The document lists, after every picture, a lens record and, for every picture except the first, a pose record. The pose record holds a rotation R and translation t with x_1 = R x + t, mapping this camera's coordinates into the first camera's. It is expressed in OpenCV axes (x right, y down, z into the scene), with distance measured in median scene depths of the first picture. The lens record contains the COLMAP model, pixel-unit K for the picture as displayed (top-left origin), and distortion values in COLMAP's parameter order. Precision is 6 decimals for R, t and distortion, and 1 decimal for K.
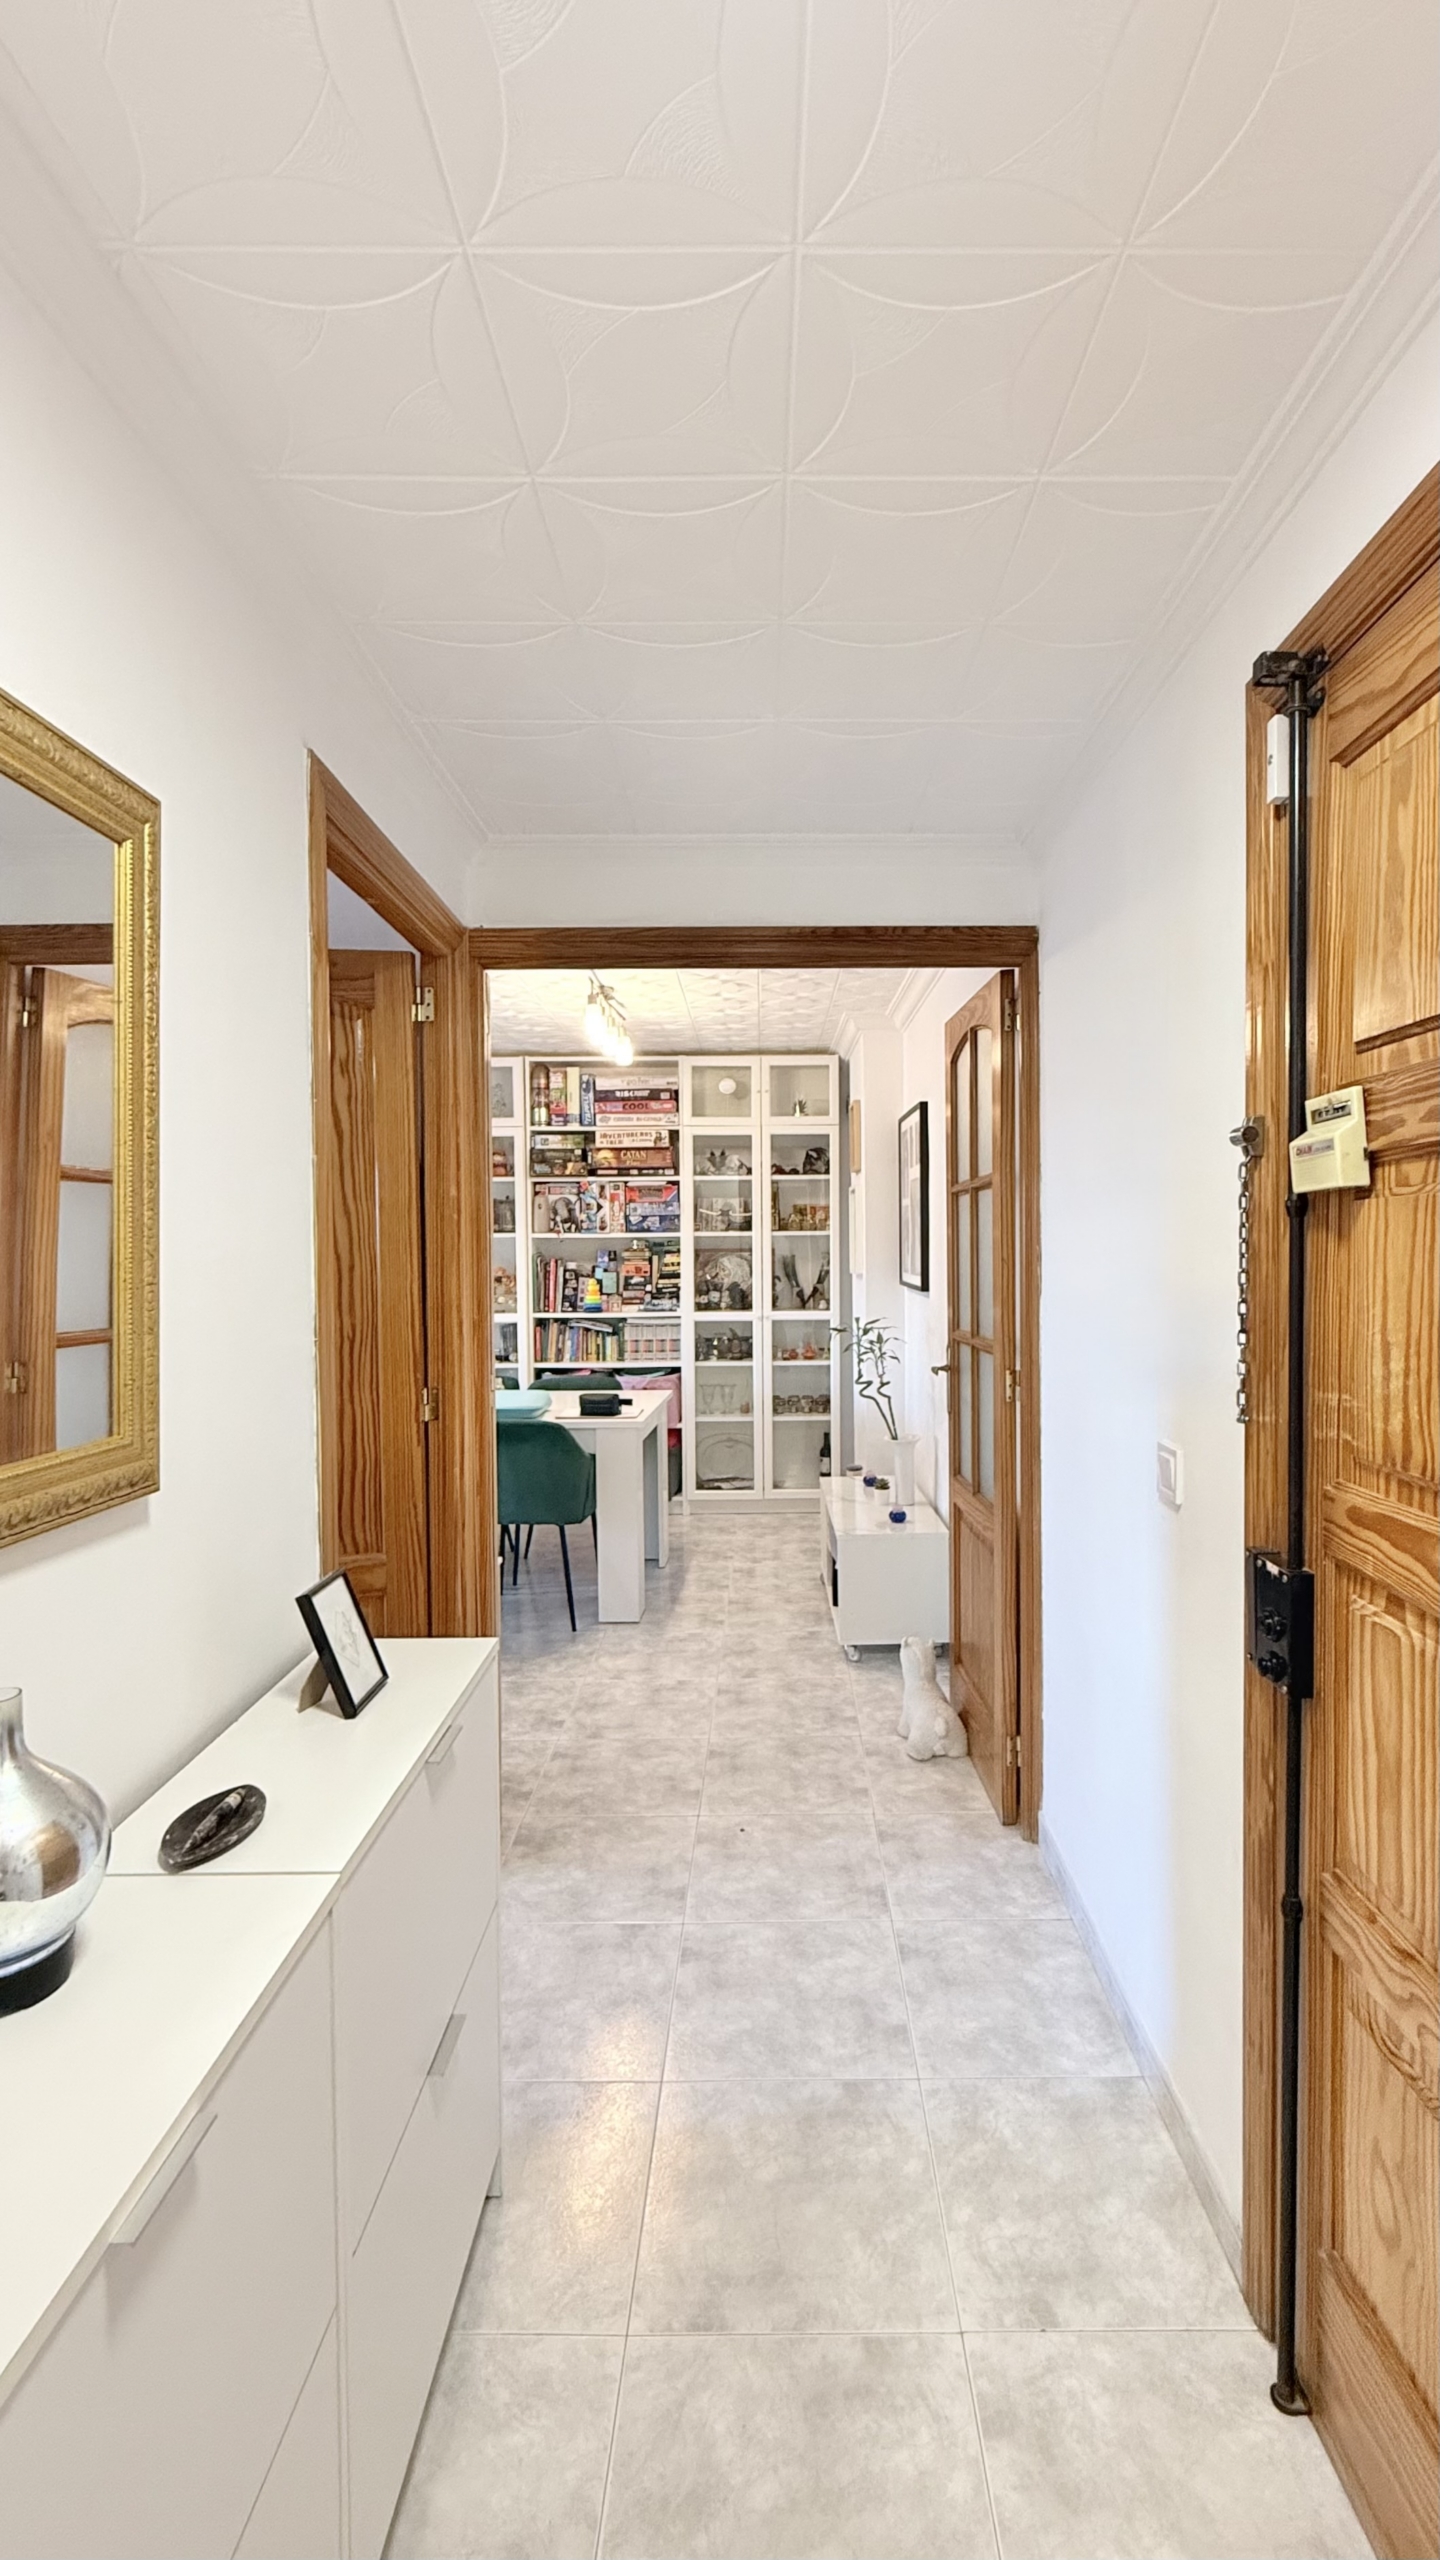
lens RADIAL K [[1078.1, 0, 760.7], [0, 1078.1, 1272.5], [0, 0, 1]] dist [-0.015384, -0.000115]
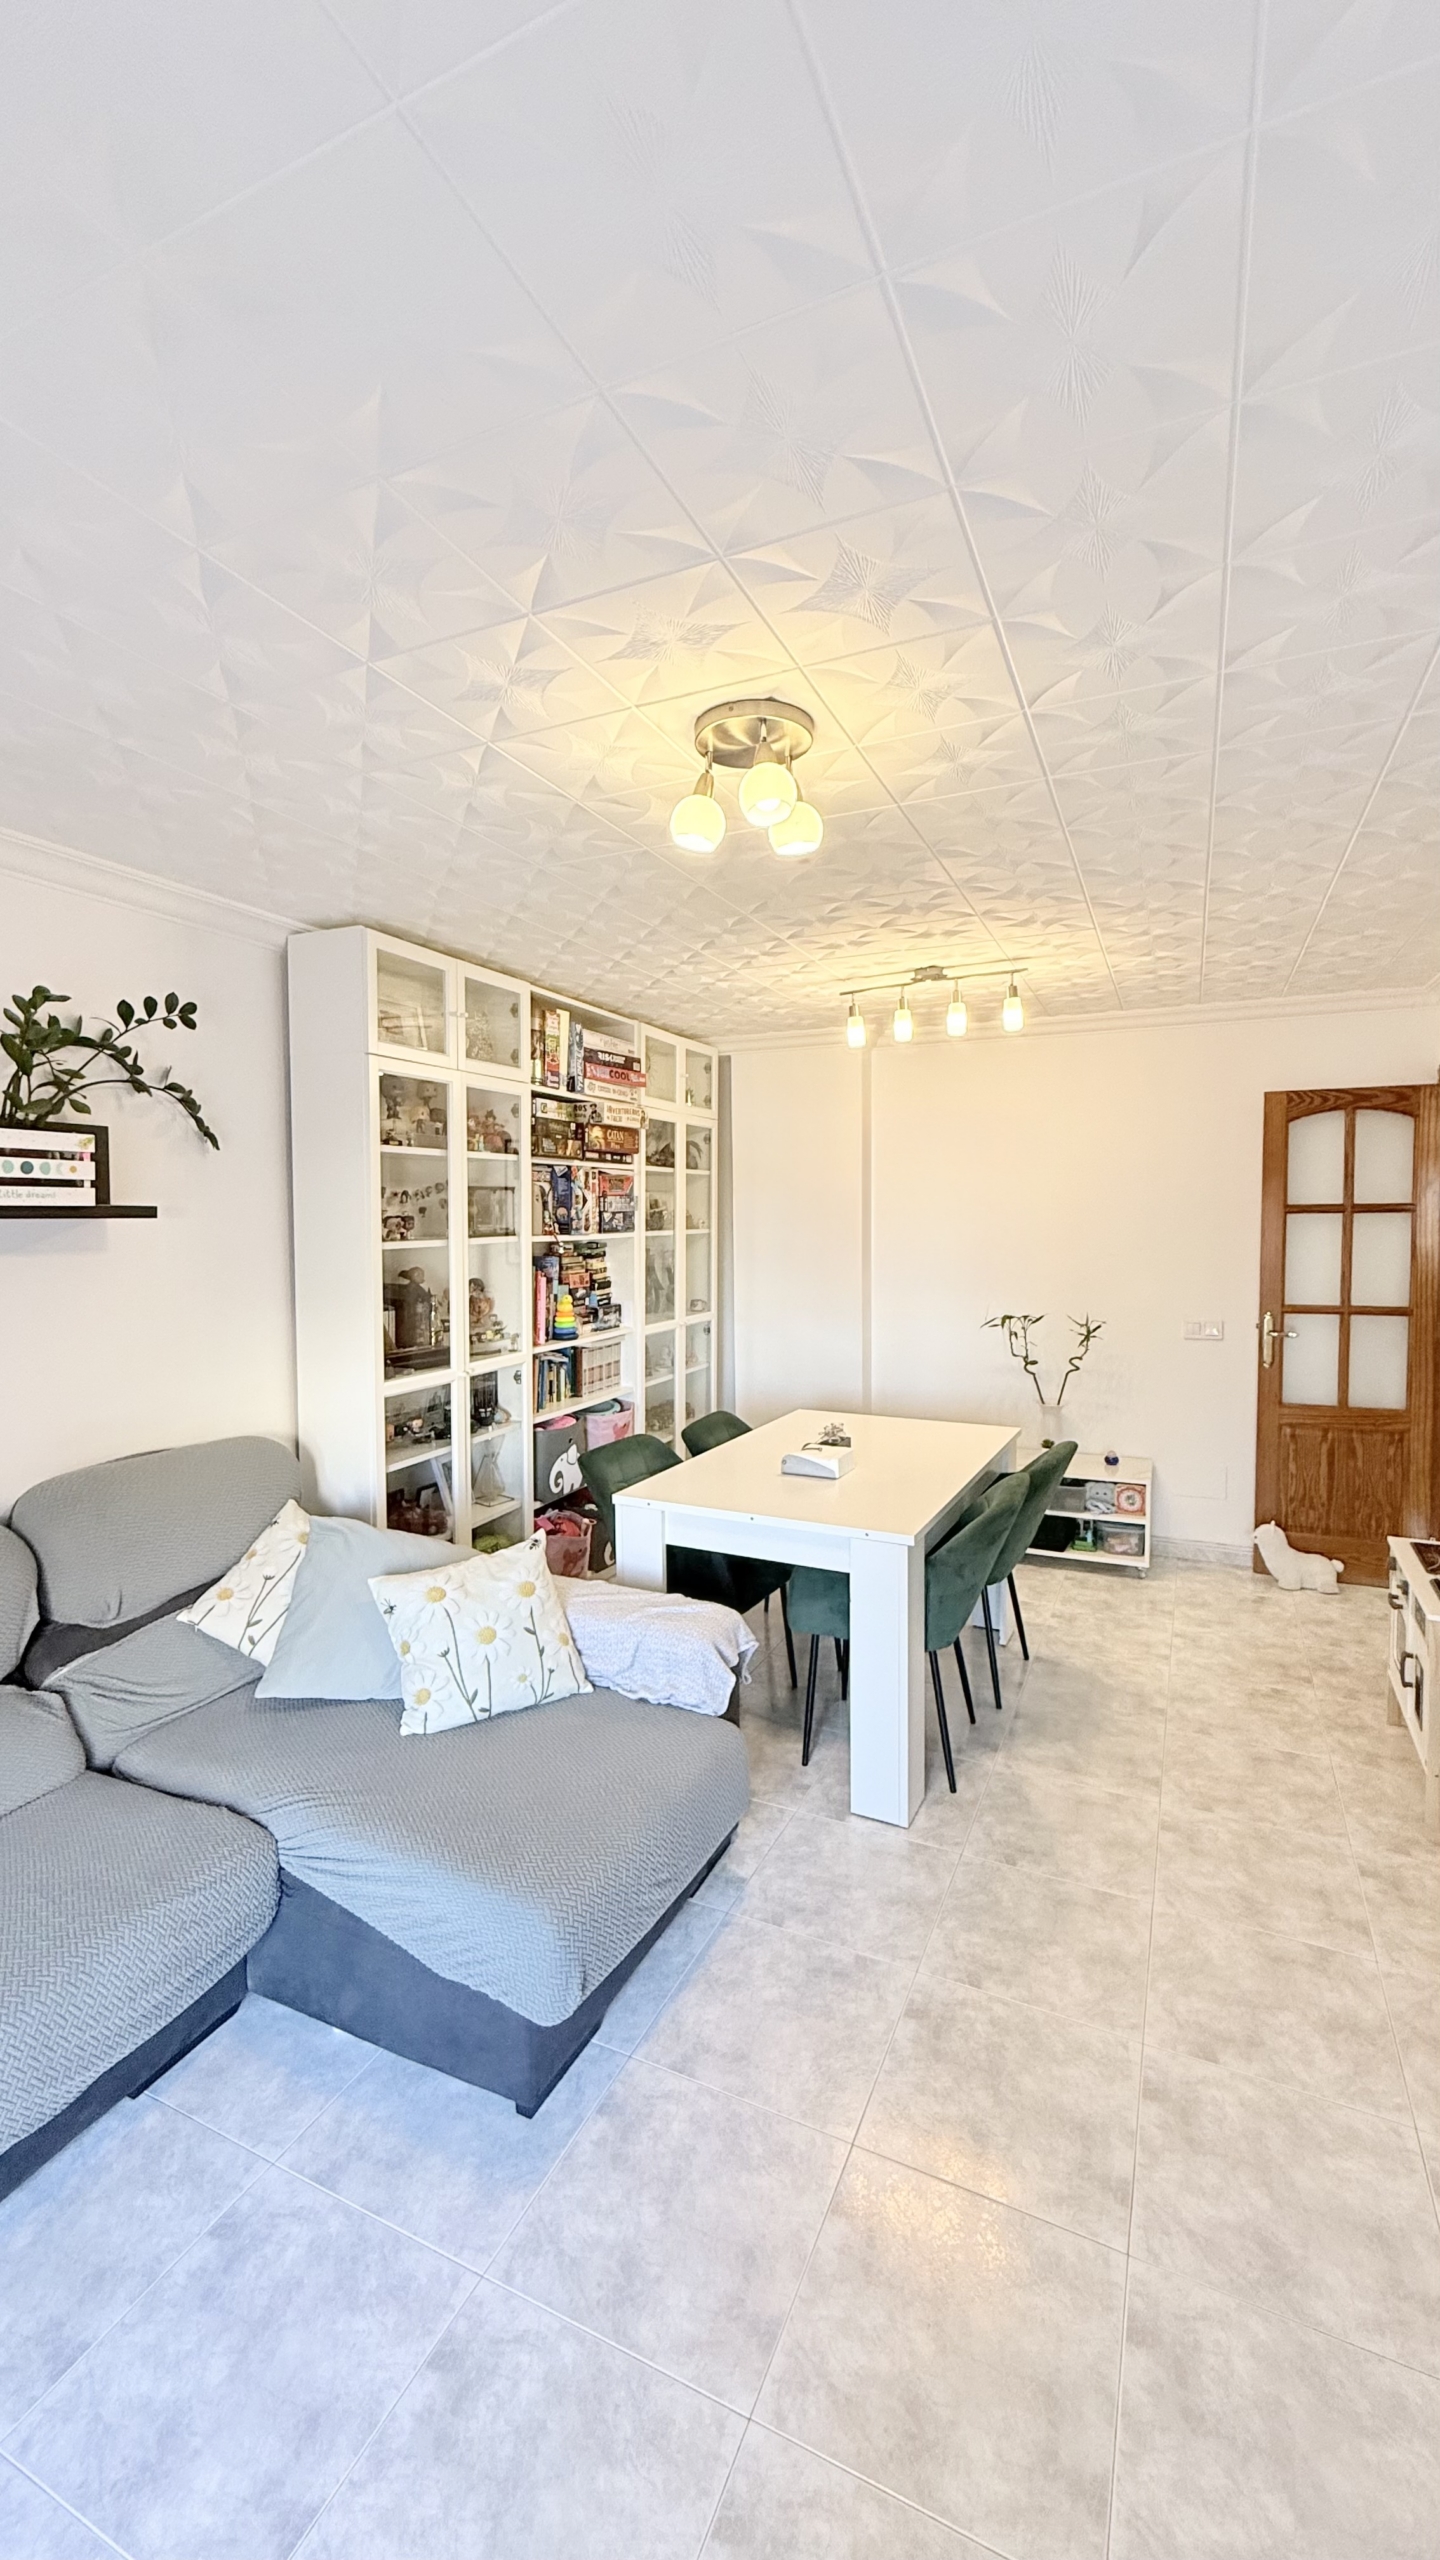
lens RADIAL K [[1018.0, 0, 718.3], [0, 1018.0, 1266.8], [0, 0, 1]] dist [-0.001575, 0.000210]
pose [[0.424525, -0.041104, 0.904483, -0.769506], [0.021890, 0.999143, 0.035132, -0.036987], [-0.905152, 0.004885, 0.425061, 0.607069]]
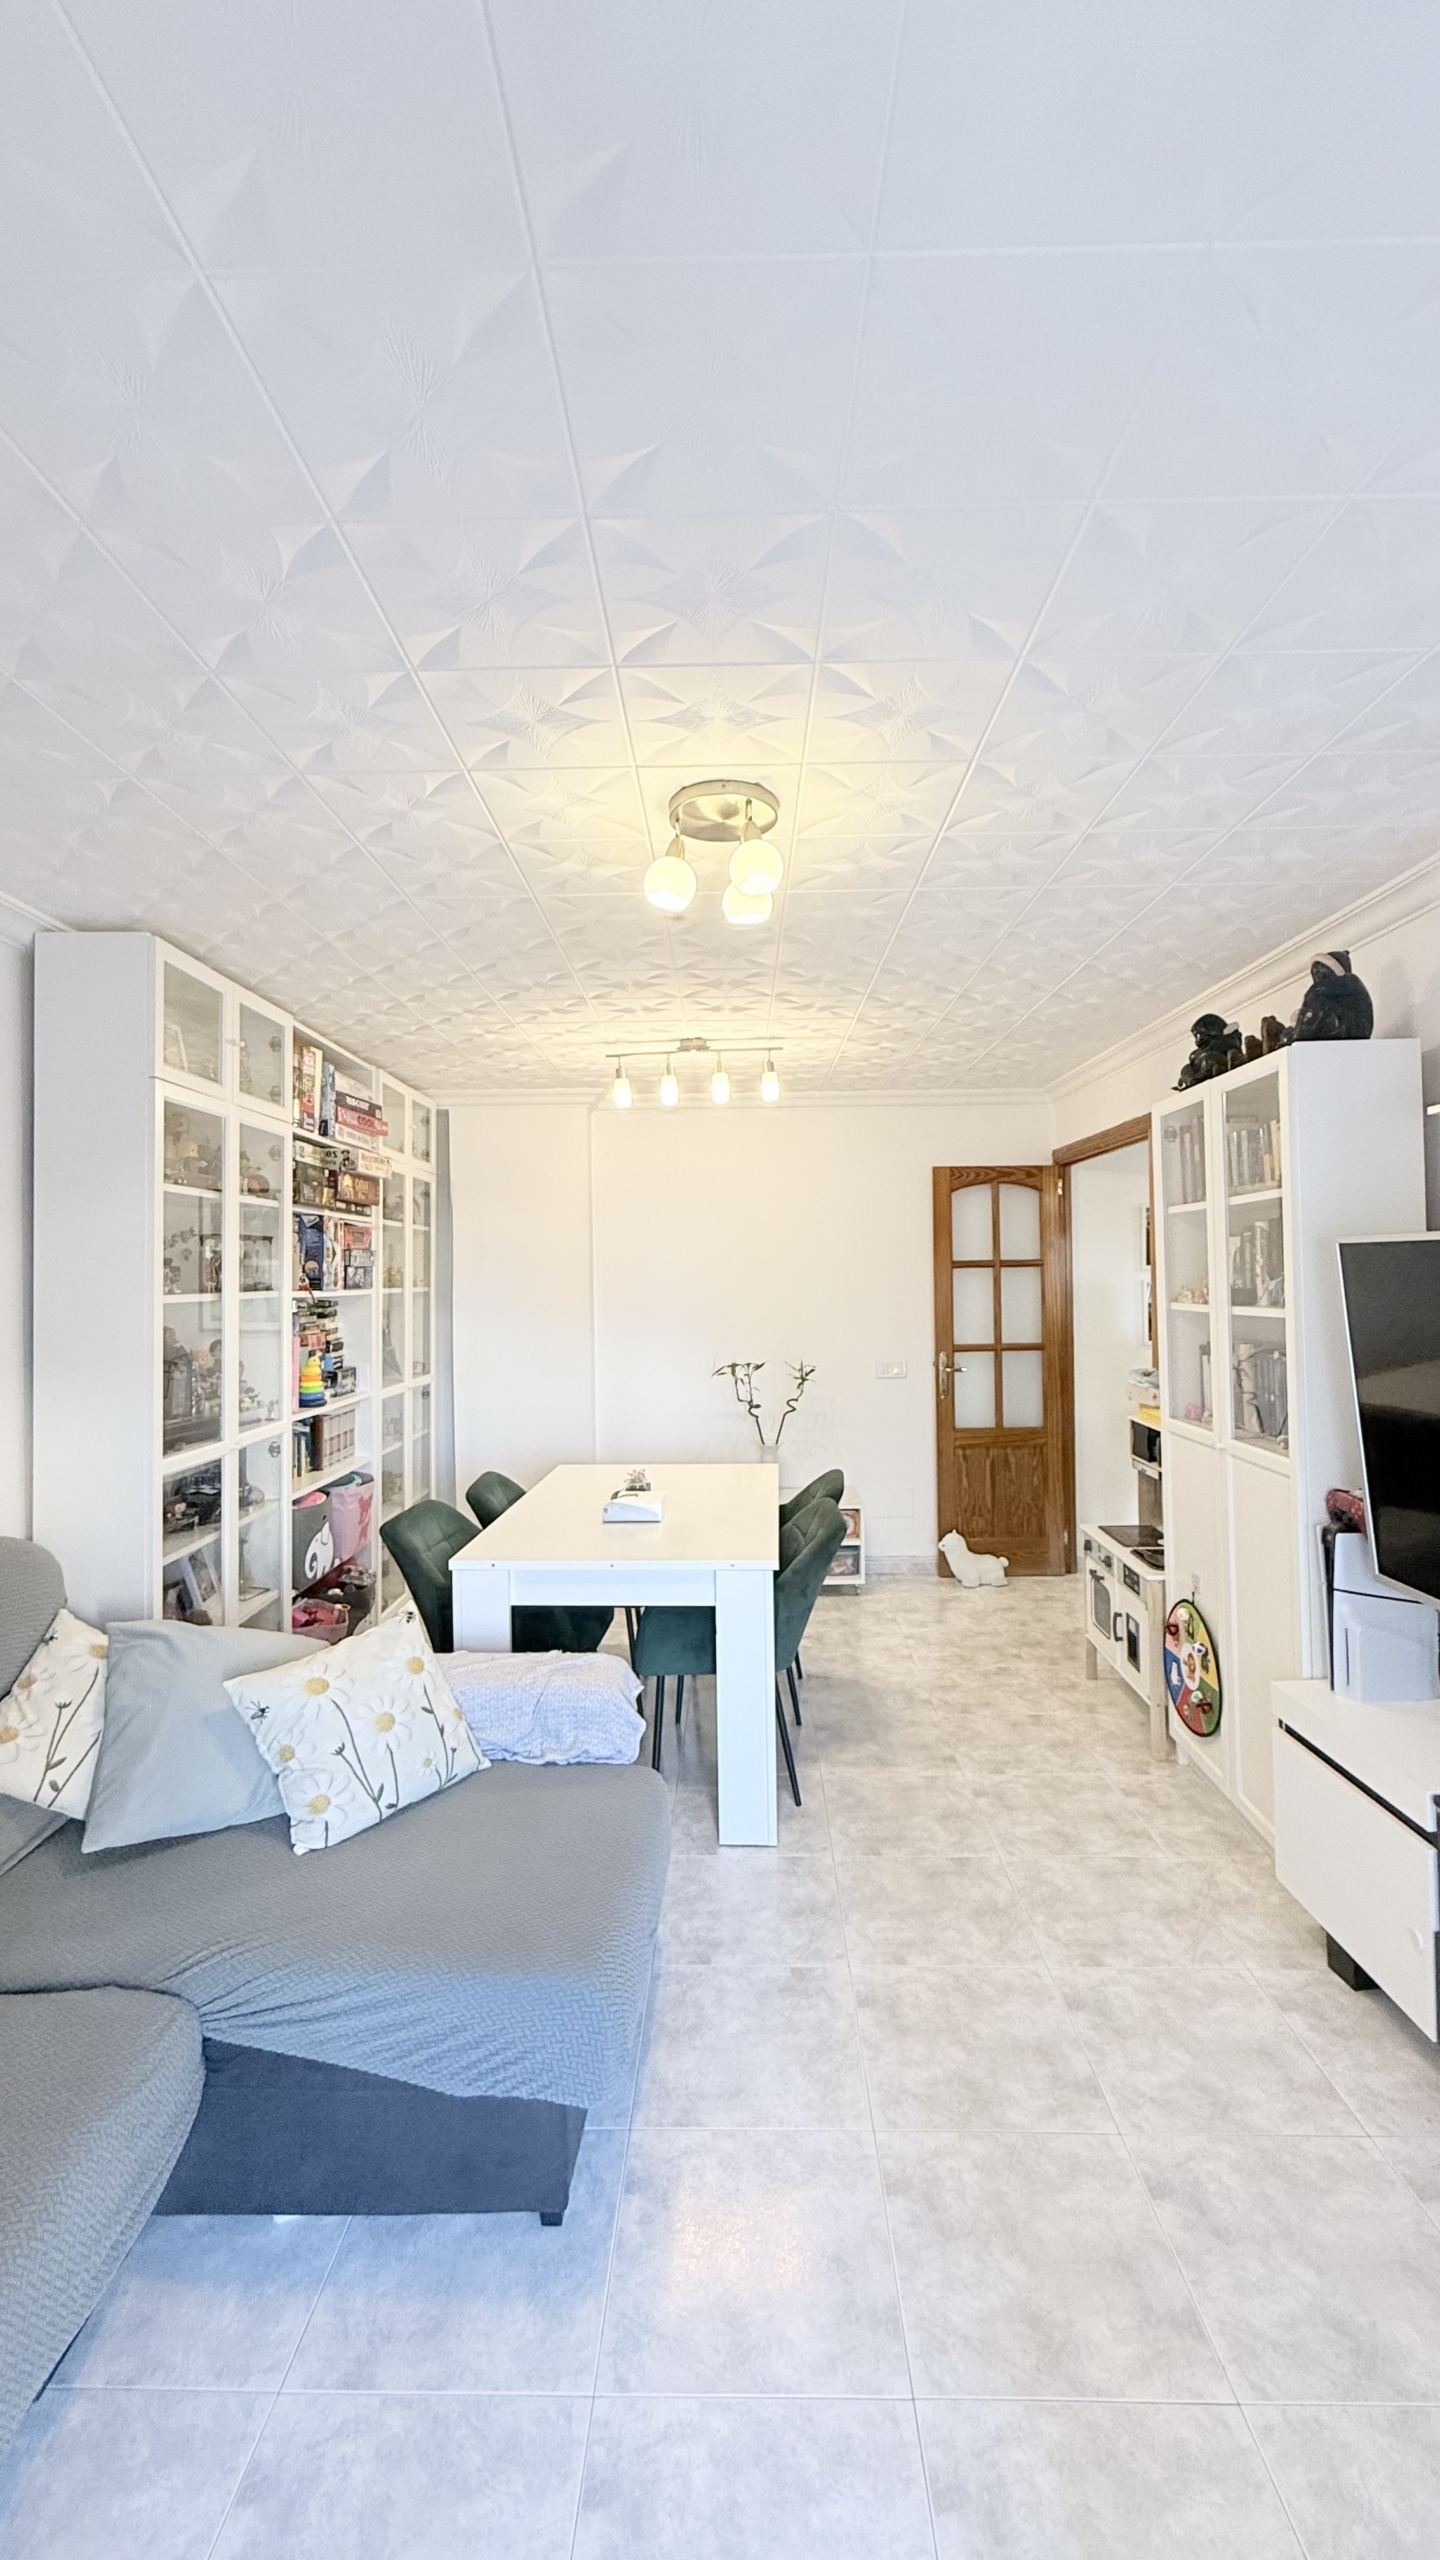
lens RADIAL K [[1018.0, 0, 718.3], [0, 1018.0, 1266.8], [0, 0, 1]] dist [-0.001575, 0.000210]
pose [[0.025849, 0.020786, 0.999450, -0.814454], [0.033068, 0.999219, -0.021637, -0.029268], [-0.999119, 0.033609, 0.025141, 0.732671]]
